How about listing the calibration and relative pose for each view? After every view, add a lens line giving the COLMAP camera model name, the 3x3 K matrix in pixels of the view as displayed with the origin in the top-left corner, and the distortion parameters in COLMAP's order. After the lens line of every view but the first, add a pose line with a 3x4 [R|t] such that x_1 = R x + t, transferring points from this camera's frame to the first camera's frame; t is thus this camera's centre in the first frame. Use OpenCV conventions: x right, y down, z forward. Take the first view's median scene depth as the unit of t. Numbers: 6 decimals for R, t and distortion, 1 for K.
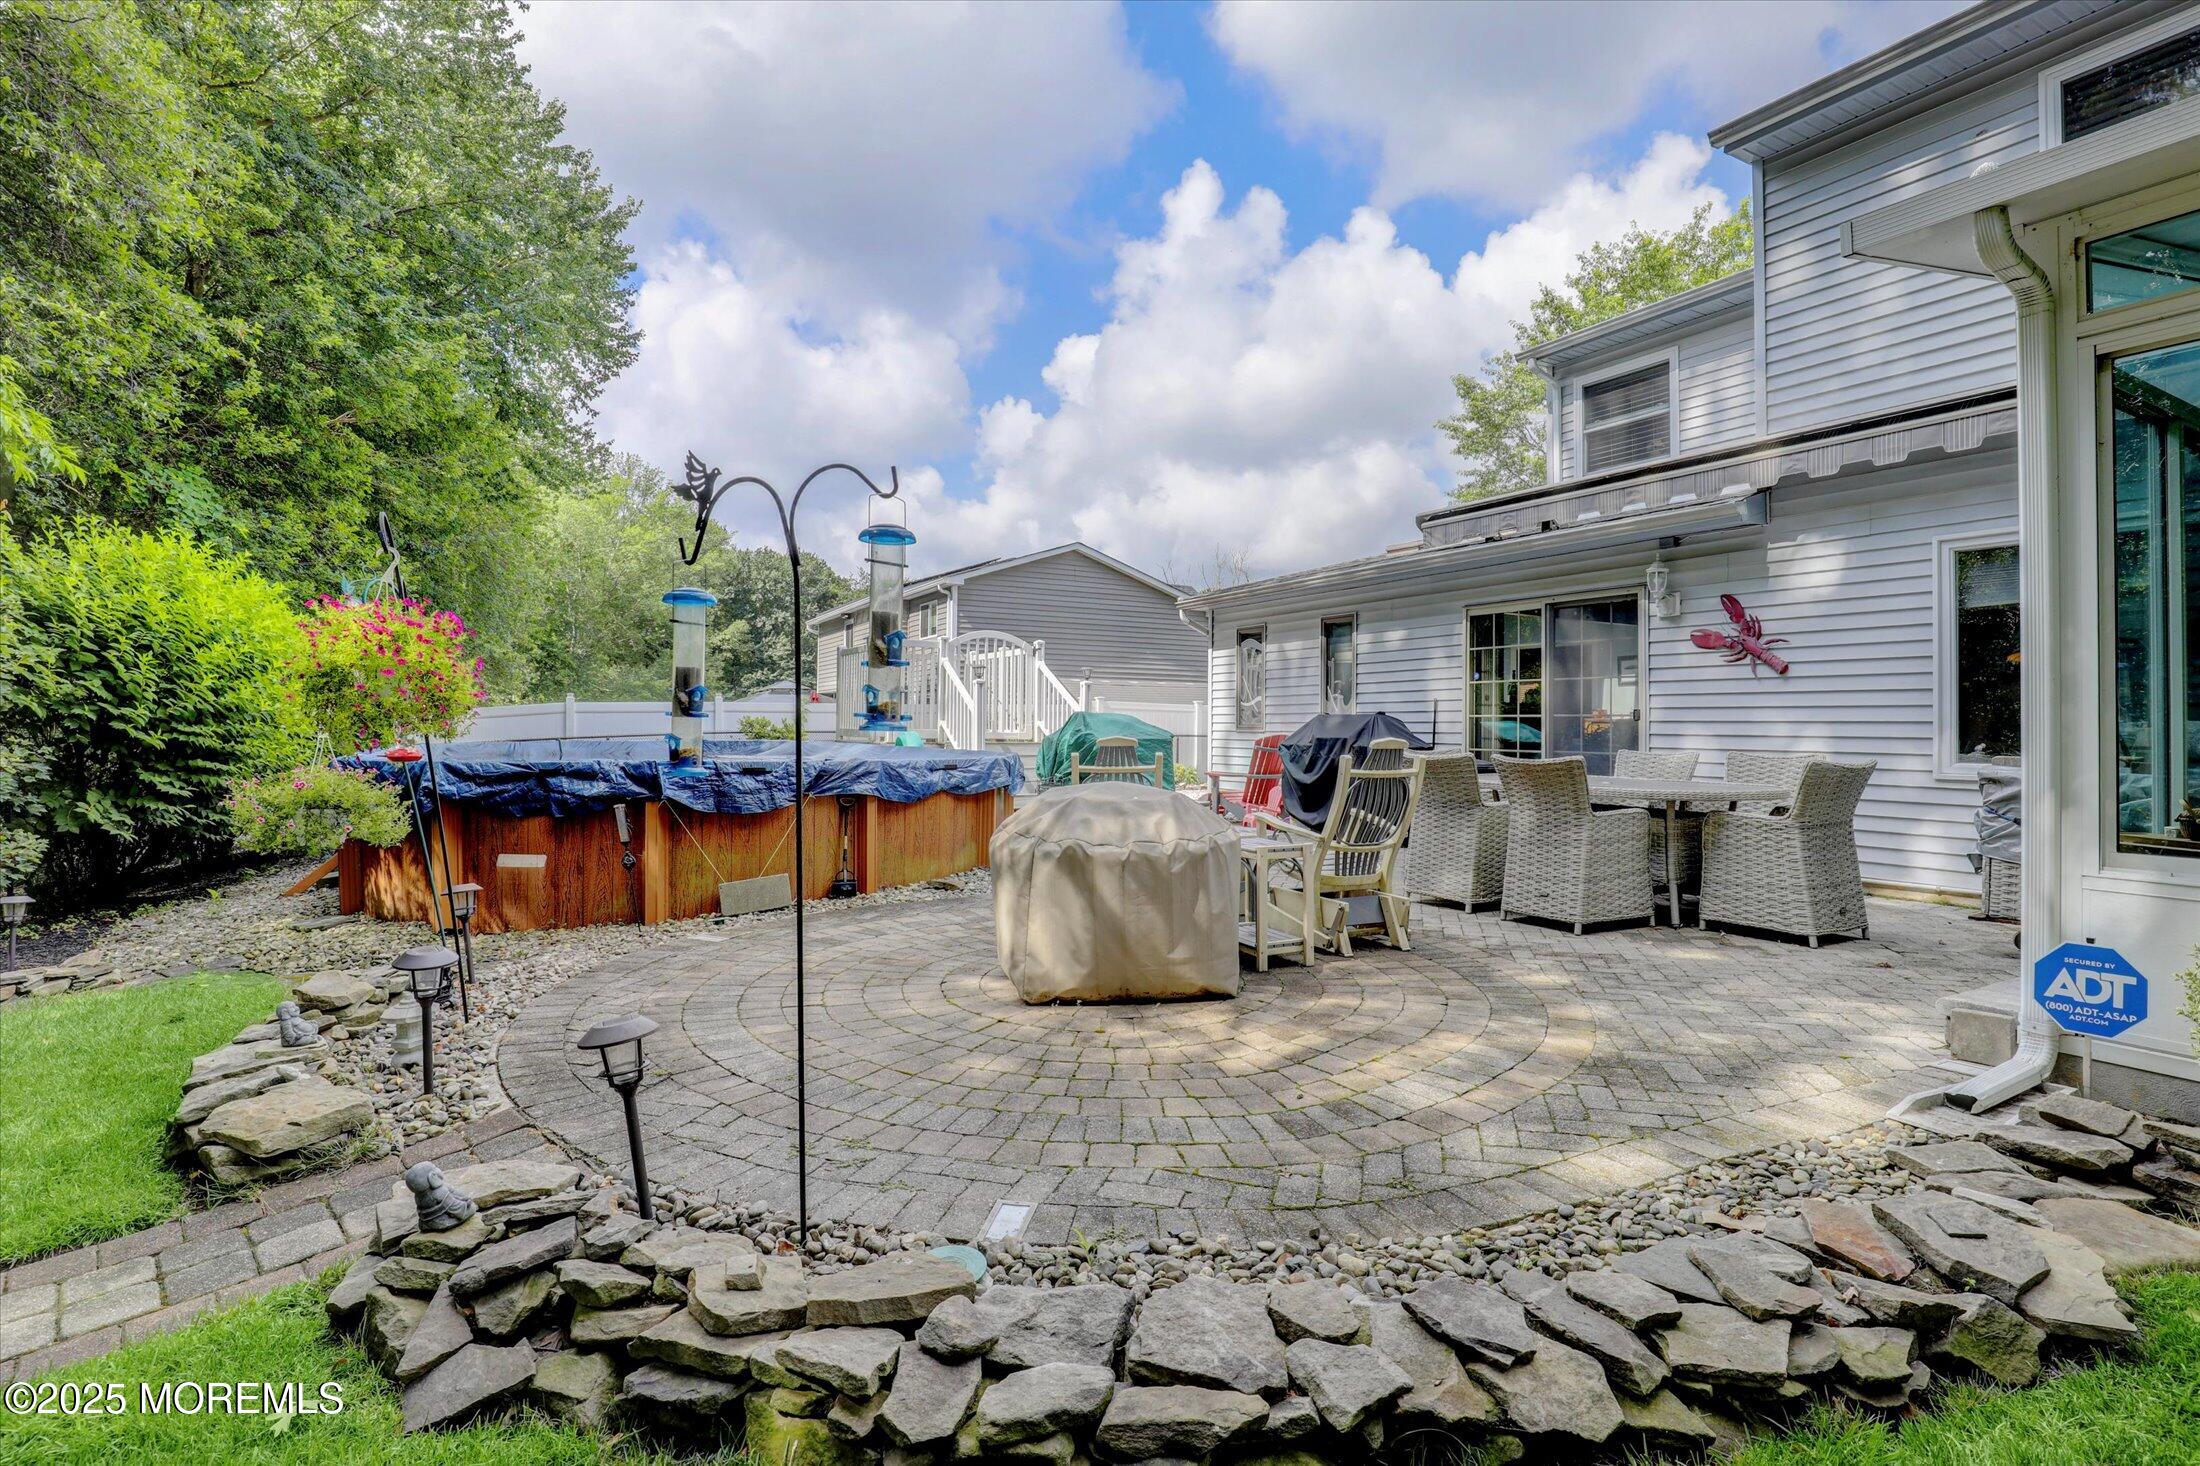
lens RADIAL K [[1023.7, 0, 1099.3], [0, 1023.7, 691.9], [0, 0, 1]] dist [-0.038750, 0.014372]
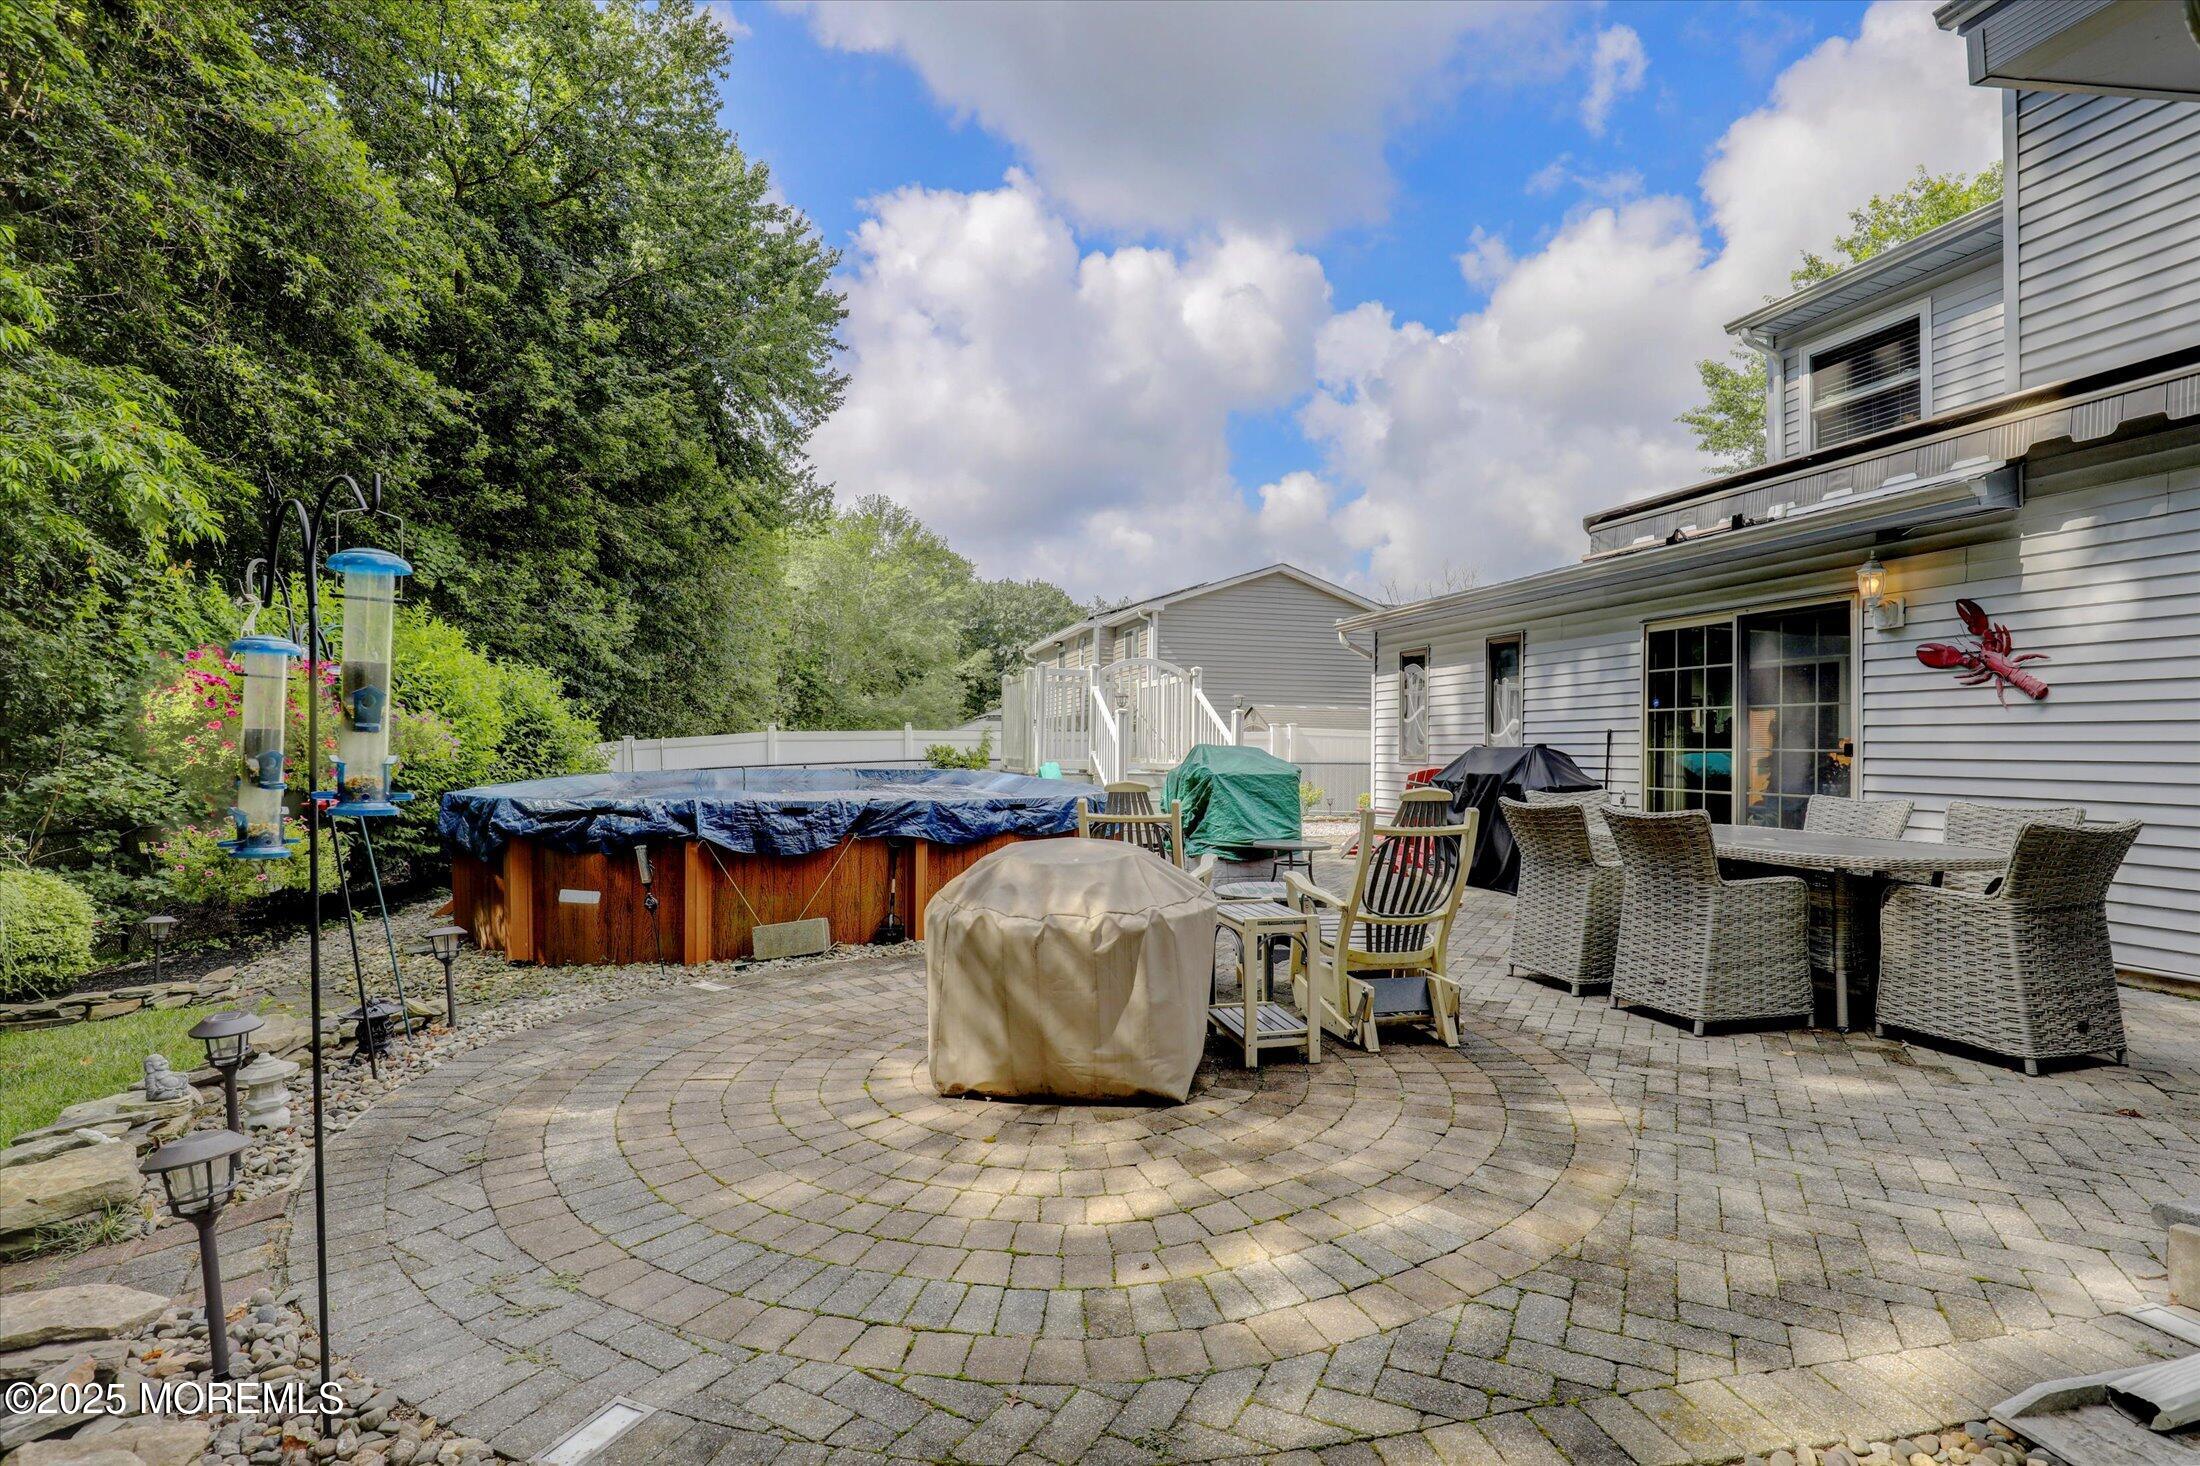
lens RADIAL K [[1018.2, 0, 1118.9], [0, 1018.2, 729.2], [0, 0, 1]] dist [-0.026582, 0.000772]
pose [[0.978591, -0.003387, -0.205786, 0.123579], [0.006035, 0.999907, 0.012245, -0.007493], [0.205725, -0.013225, 0.978520, 0.090963]]
